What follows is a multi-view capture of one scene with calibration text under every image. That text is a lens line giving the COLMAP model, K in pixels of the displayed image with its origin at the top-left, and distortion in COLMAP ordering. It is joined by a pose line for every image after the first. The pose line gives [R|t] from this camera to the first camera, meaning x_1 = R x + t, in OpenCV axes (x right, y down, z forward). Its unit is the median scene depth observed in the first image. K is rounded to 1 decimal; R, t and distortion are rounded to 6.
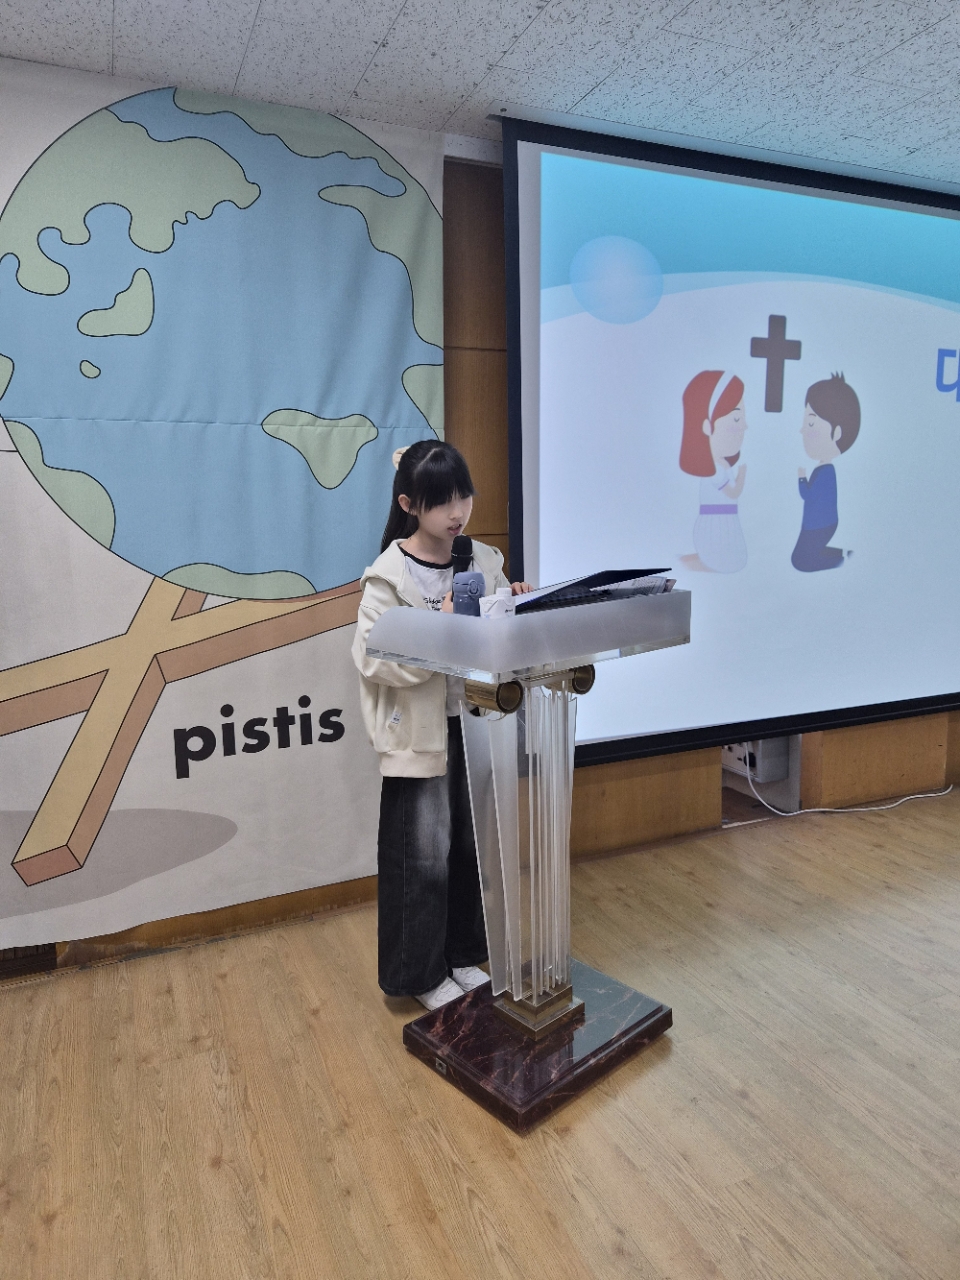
lens RADIAL K [[850.7, 0, 495.6], [0, 850.7, 634.2], [0, 0, 1]] dist [0.055176, -0.044137]
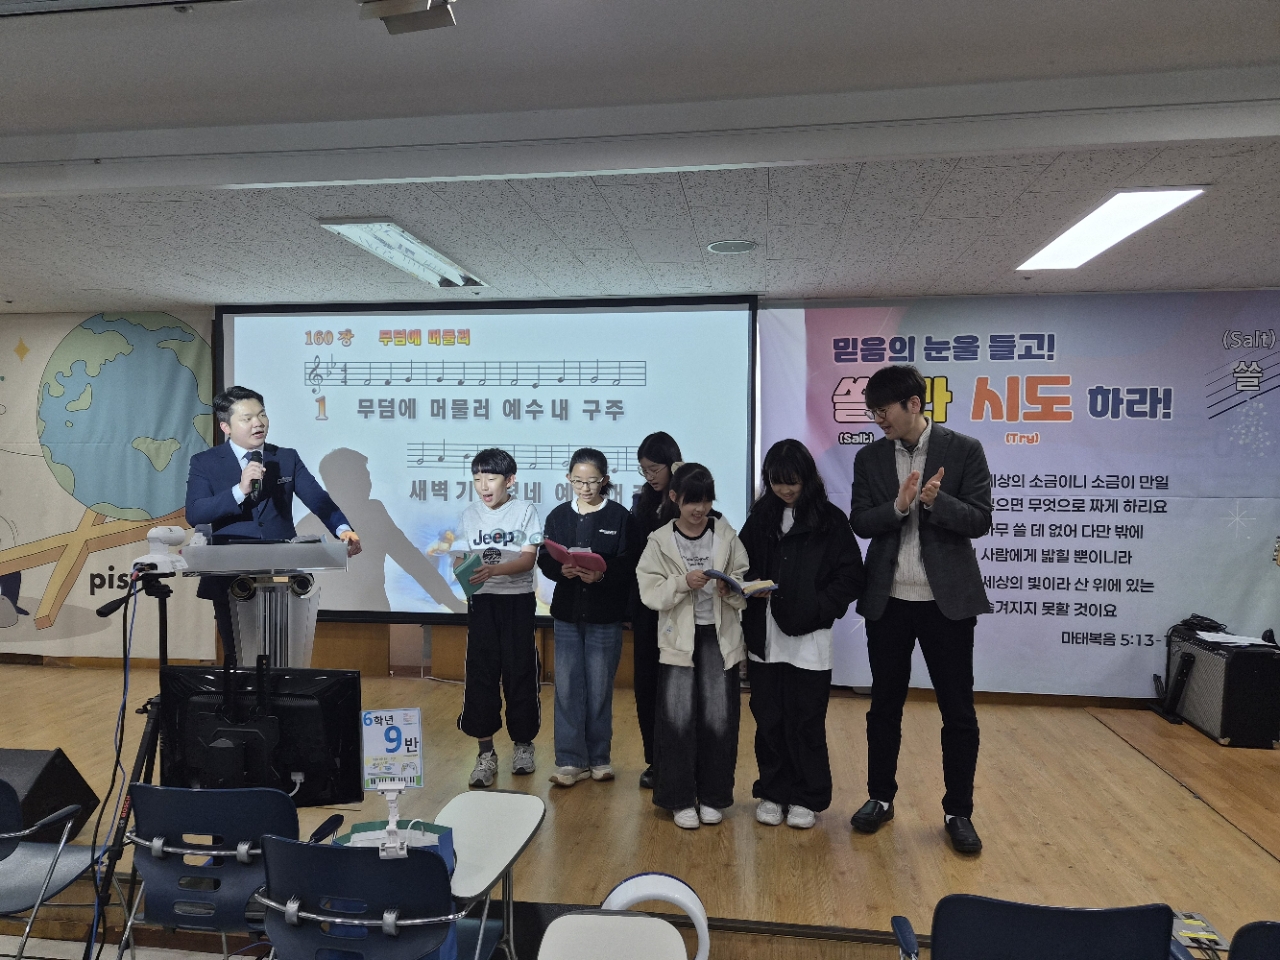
lens RADIAL K [[850.7, 0, 643.7], [0, 850.7, 490.5], [0, 0, 1]] dist [0.055176, -0.044137]
pose [[0.854489, 0.044653, -0.517547, 2.047910], [-0.093370, 0.993275, -0.068459, -0.089291], [0.511010, 0.106821, 0.852912, -0.244676]]
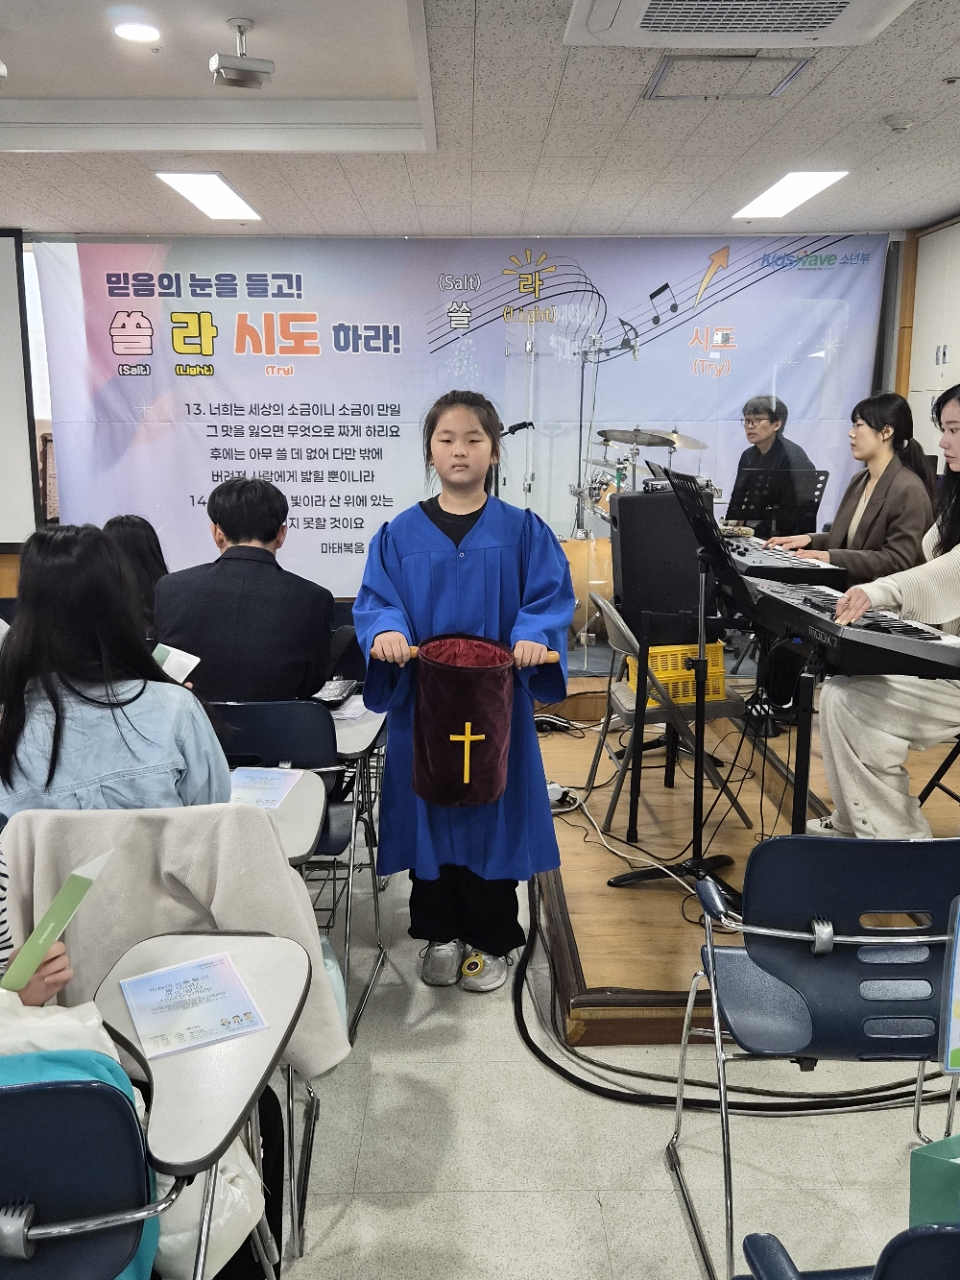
lens RADIAL K [[1191.7, 0, 480.8], [0, 1191.7, 646.8], [0, 0, 1]] dist [0.039606, 0.000000]
pose [[0.923253, 0.091421, -0.373156, 3.437575], [-0.069952, 0.995041, 0.070705, 0.027101], [0.377770, -0.039176, 0.925070, -0.799028]]
